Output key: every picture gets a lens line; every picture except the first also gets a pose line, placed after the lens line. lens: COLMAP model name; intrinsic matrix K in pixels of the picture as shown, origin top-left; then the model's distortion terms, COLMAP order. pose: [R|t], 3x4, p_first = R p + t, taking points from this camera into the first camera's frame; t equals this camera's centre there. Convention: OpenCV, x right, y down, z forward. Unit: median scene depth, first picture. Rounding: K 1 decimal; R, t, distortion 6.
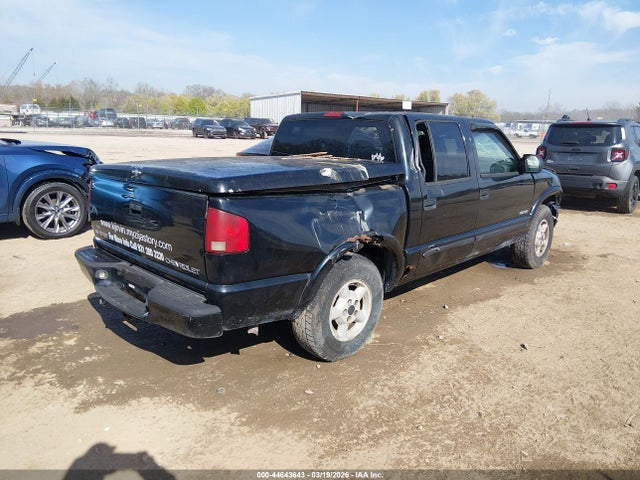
lens RADIAL K [[482.7, 0, 320.0], [0, 482.7, 240.0], [0, 0, 1]] dist [0.119991, -0.227382]
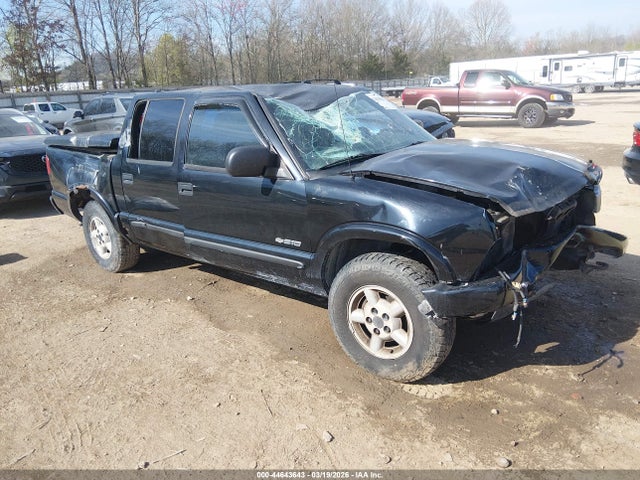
lens RADIAL K [[482.7, 0, 320.0], [0, 482.7, 240.0], [0, 0, 1]] dist [0.119991, -0.227382]
pose [[0.091750, 0.280745, -0.955387, 1.015400], [-0.185545, 0.947451, 0.260594, -0.230309], [0.978343, 0.153358, 0.139019, 0.970765]]
